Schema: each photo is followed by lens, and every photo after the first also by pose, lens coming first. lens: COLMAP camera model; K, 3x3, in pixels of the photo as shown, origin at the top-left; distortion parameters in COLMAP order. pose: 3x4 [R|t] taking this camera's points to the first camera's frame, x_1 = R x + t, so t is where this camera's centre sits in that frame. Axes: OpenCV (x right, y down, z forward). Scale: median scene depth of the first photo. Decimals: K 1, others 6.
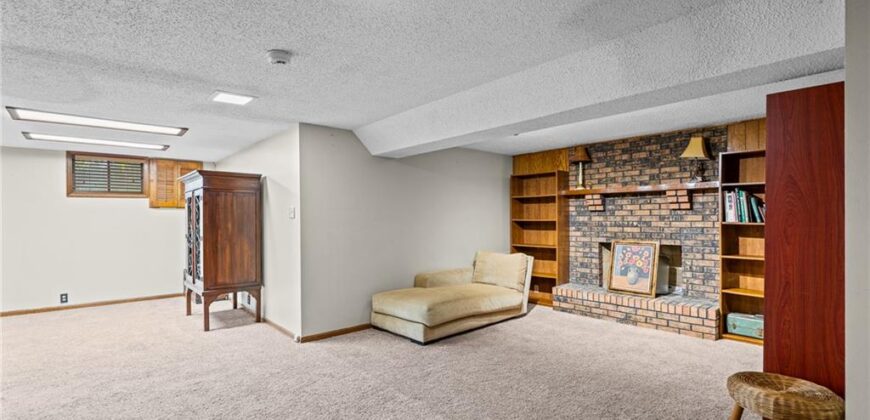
lens RADIAL K [[395.1, 0, 427.6], [0, 395.1, 217.4], [0, 0, 1]] dist [-0.000708, 0.000779]
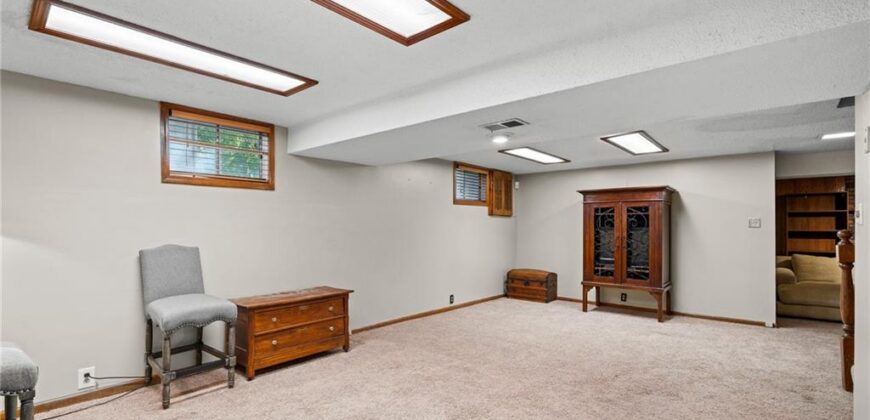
lens RADIAL K [[395.1, 0, 427.9], [0, 395.1, 235.5], [0, 0, 1]] dist [-0.000708, 0.000779]
pose [[0.989560, 0.008872, 0.143845, -1.287072], [-0.011637, 0.999763, 0.018392, 0.015127], [-0.143648, -0.019874, 0.989429, -0.051573]]
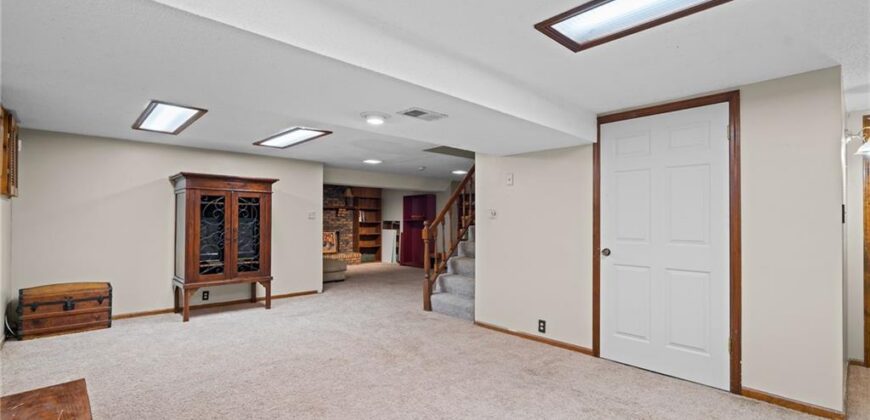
lens RADIAL K [[395.1, 0, 433.8], [0, 395.1, 206.1], [0, 0, 1]] dist [-0.000708, 0.000779]
pose [[-0.048372, 0.042693, 0.997917, -1.662868], [-0.006661, 0.999050, -0.043064, 0.015414], [-0.998807, -0.008730, -0.048042, 0.500078]]
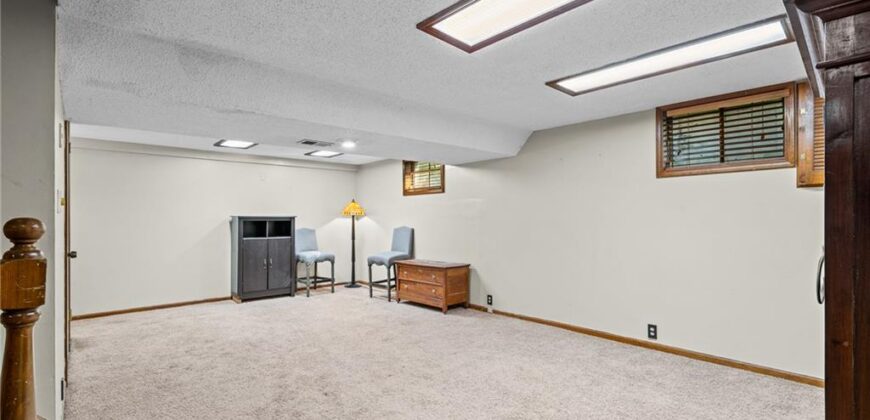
lens RADIAL K [[395.1, 0, 432.4], [0, 395.1, 220.8], [0, 0, 1]] dist [-0.000708, 0.000779]
pose [[0.033579, 0.012025, -0.999364, -0.307870], [0.004275, 0.999917, 0.012175, 0.010435], [0.999427, -0.004681, 0.033525, 0.688728]]
